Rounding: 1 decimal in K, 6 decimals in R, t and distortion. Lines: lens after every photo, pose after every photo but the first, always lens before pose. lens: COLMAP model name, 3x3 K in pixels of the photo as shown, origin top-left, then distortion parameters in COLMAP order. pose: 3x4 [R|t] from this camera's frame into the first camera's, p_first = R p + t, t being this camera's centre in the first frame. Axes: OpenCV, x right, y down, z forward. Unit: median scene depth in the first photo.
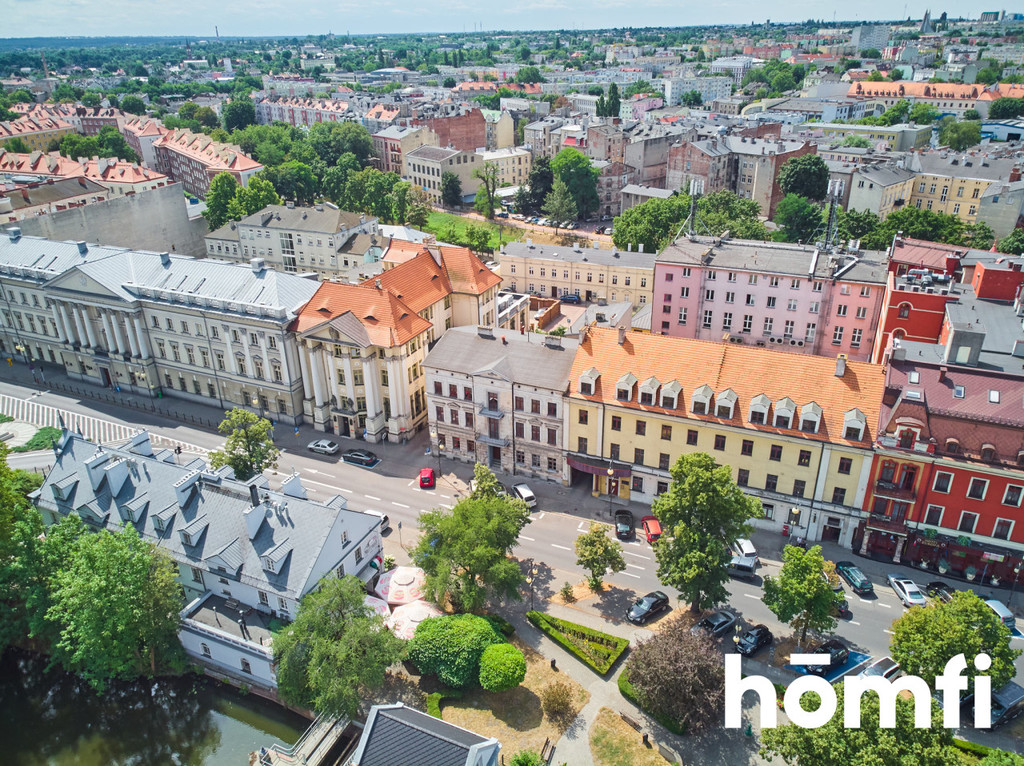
lens RADIAL K [[753.2, 0, 509.3], [0, 753.2, 393.6], [0, 0, 1]] dist [0.007783, -0.003384]
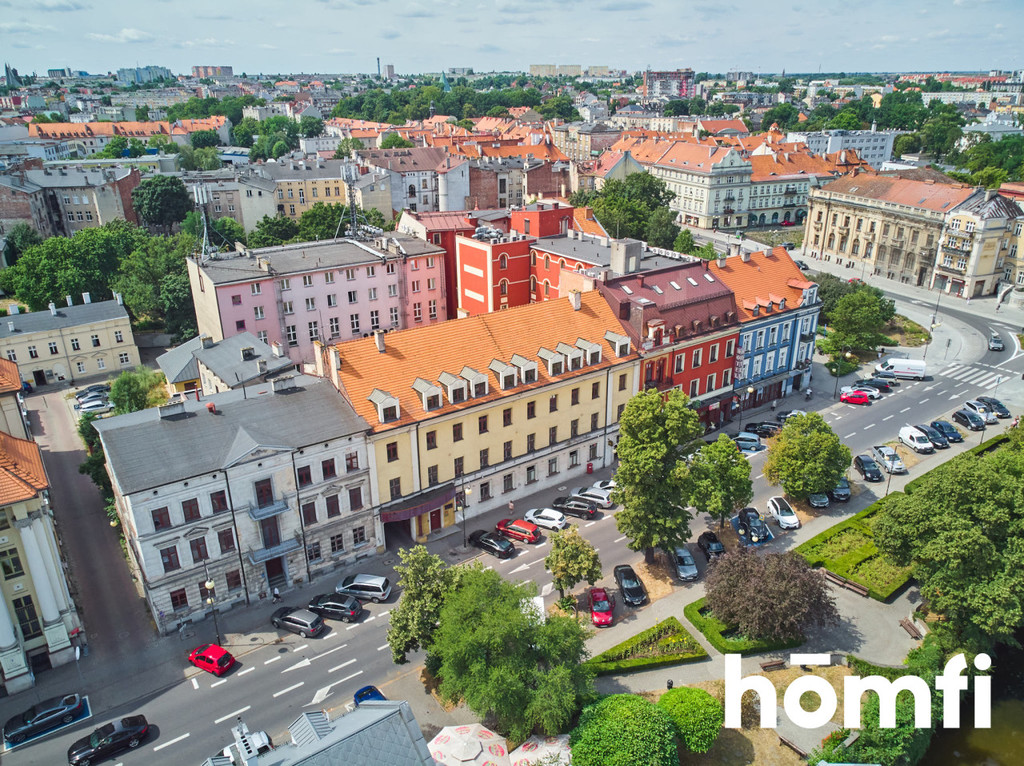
lens RADIAL K [[753.2, 0, 517.8], [0, 753.2, 384.9], [0, 0, 1]] dist [0.007783, -0.003384]
pose [[0.495884, -0.312717, 0.810128, -0.358681], [0.374365, 0.918750, 0.125495, -0.065737], [-0.783549, 0.241052, 0.572664, 0.355915]]
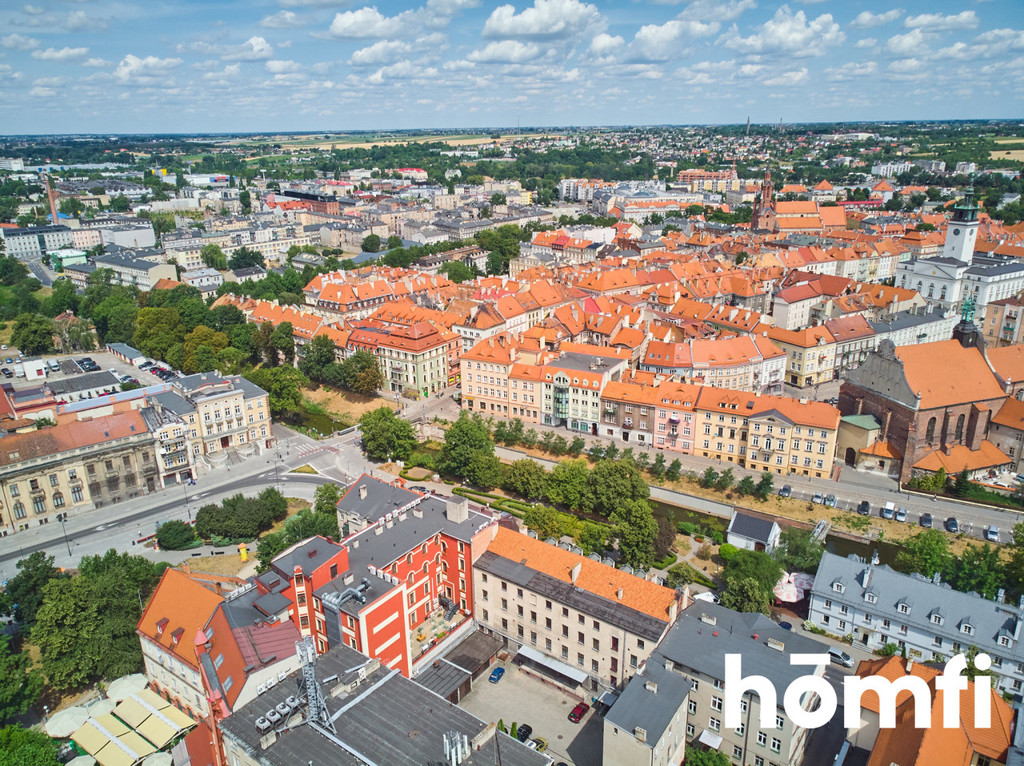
lens RADIAL K [[753.2, 0, 510.8], [0, 753.2, 389.9], [0, 0, 1]] dist [0.007783, -0.003384]
pose [[-0.977984, -0.035924, 0.205567, 0.092449], [0.120329, 0.707742, 0.696148, -0.998850], [-0.170496, 0.705557, -0.687837, 1.374967]]
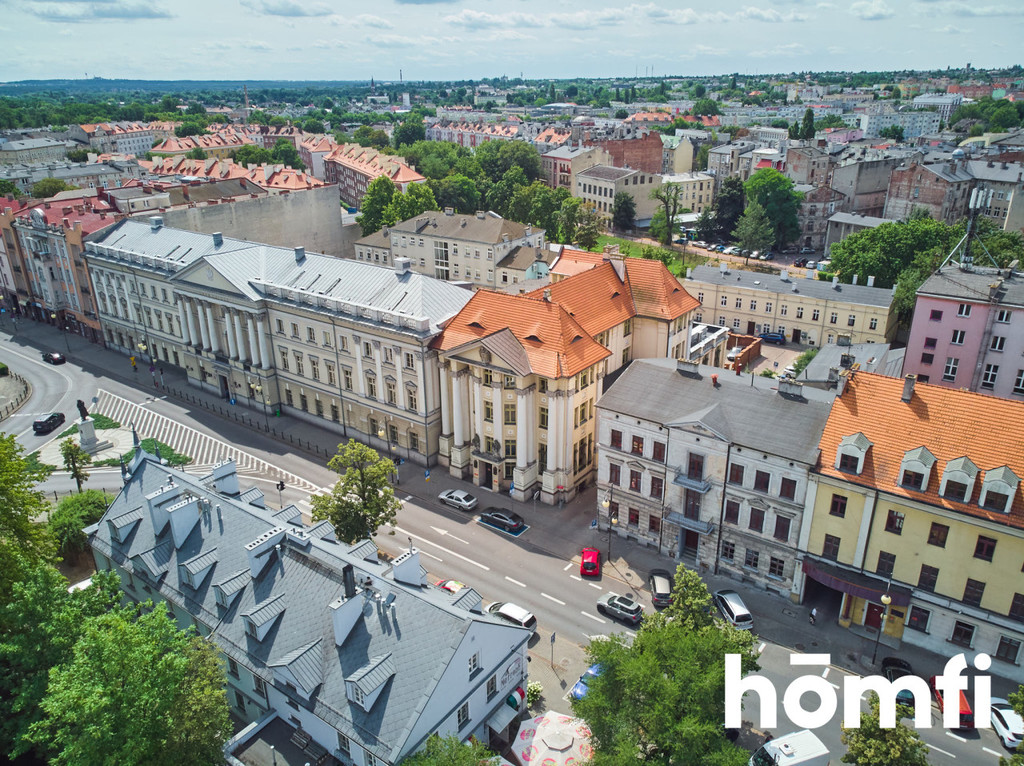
lens RADIAL K [[753.2, 0, 506.9], [0, 753.2, 385.9], [0, 0, 1]] dist [0.007783, -0.003384]
pose [[0.978513, 0.083677, -0.188443, -0.058005], [-0.094918, 0.994156, -0.051424, -0.010063], [0.183039, 0.068205, 0.980737, 0.230989]]
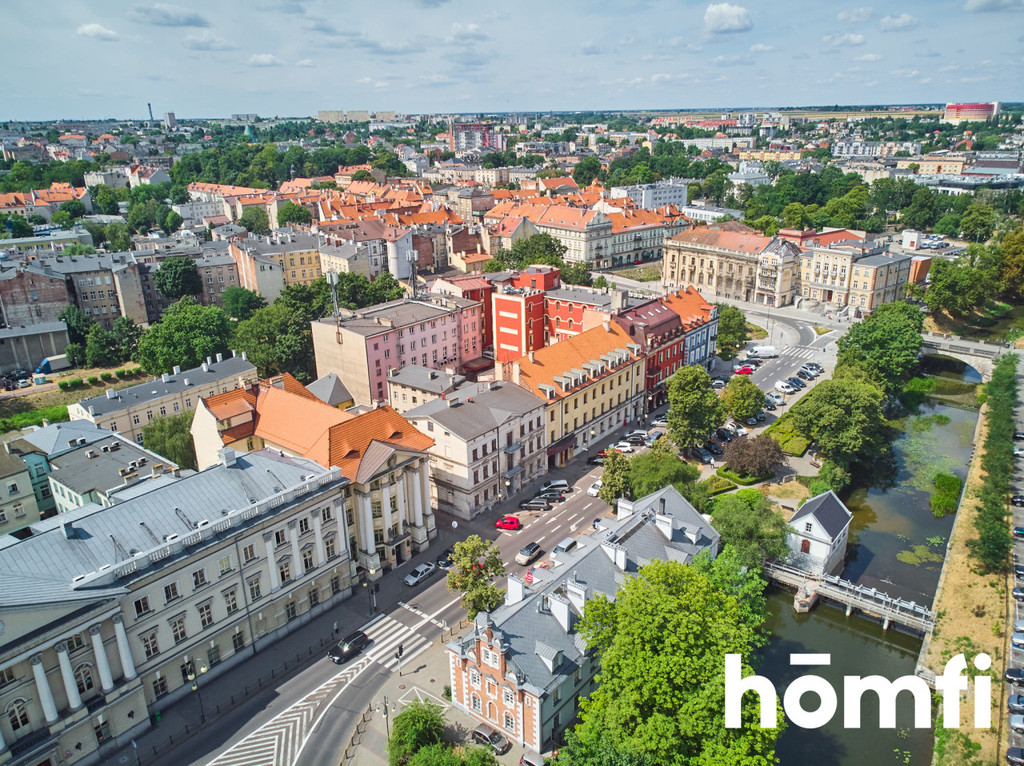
lens RADIAL K [[753.2, 0, 518.9], [0, 753.2, 384.5], [0, 0, 1]] dist [0.007783, -0.003384]
pose [[0.233043, -0.314876, 0.920078, -0.973481], [0.433210, 0.880678, 0.191666, -0.259263], [-0.870643, 0.353920, 0.341644, 0.445931]]
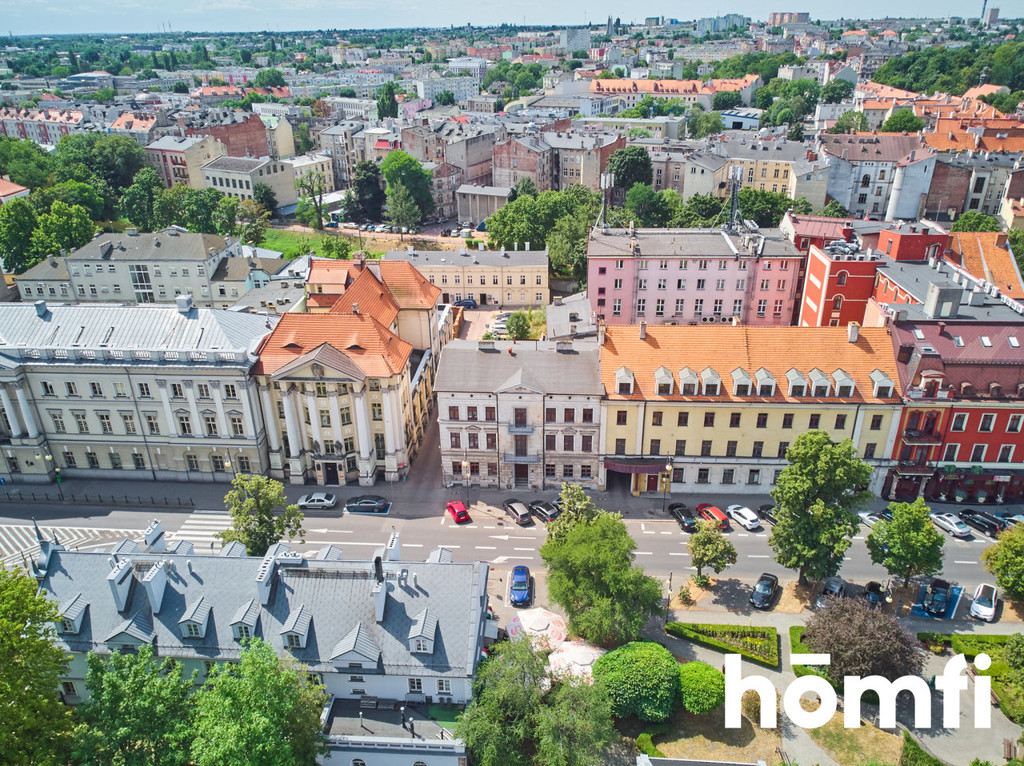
lens RADIAL K [[753.2, 0, 510.5], [0, 753.2, 393.1], [0, 0, 1]] dist [0.007783, -0.003384]
pose [[0.934682, -0.150202, 0.322195, -0.282852], [0.151290, 0.988249, 0.021814, -0.035948], [-0.321685, 0.028355, 0.946422, 0.094713]]
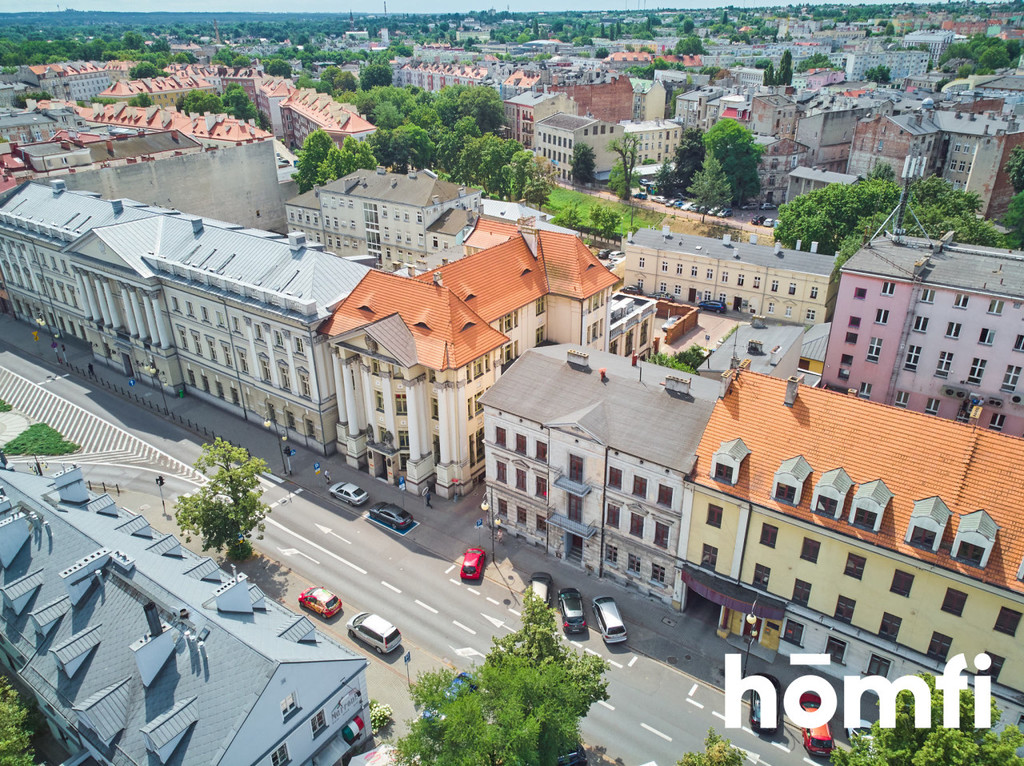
lens RADIAL K [[753.2, 0, 507.8], [0, 753.2, 387.5], [0, 0, 1]] dist [0.007783, -0.003384]
pose [[0.980904, 0.093383, -0.170607, 0.021637], [-0.090672, 0.995600, 0.023633, -0.060656], [0.172063, -0.007713, 0.985056, 0.283990]]
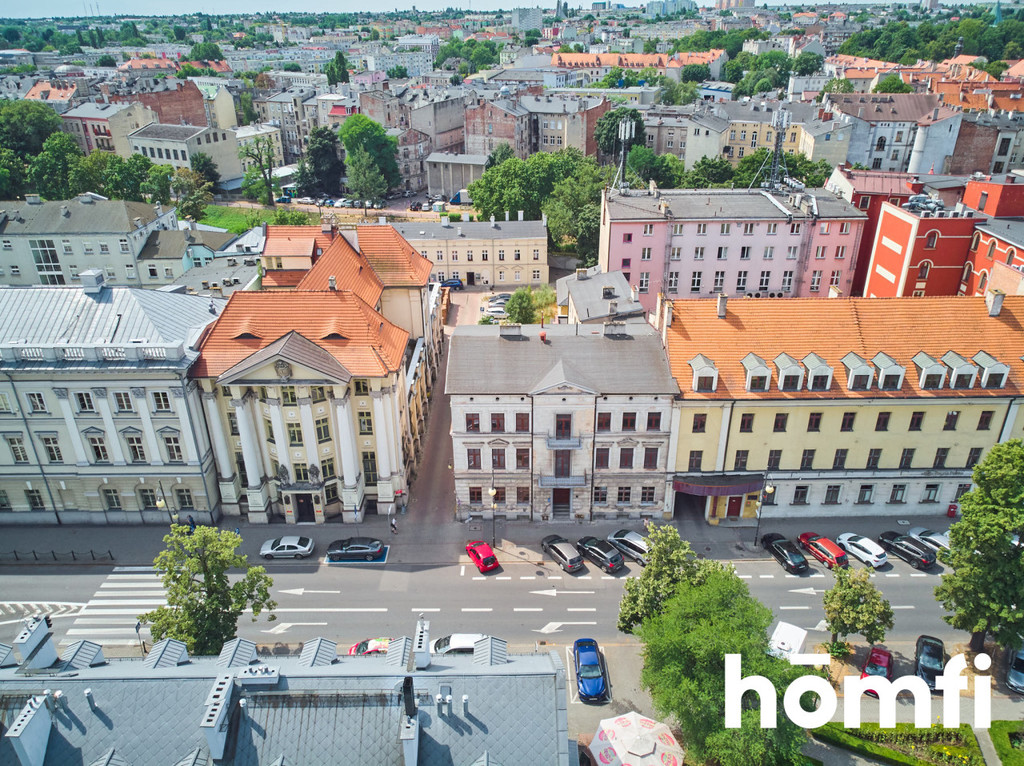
lens RADIAL K [[753.2, 0, 510.6], [0, 753.2, 392.8], [0, 0, 1]] dist [0.007783, -0.003384]
pose [[0.908651, -0.178156, 0.377641, -0.276135], [0.174362, 0.983675, 0.044520, -0.051000], [-0.379408, 0.025393, 0.924881, 0.316288]]
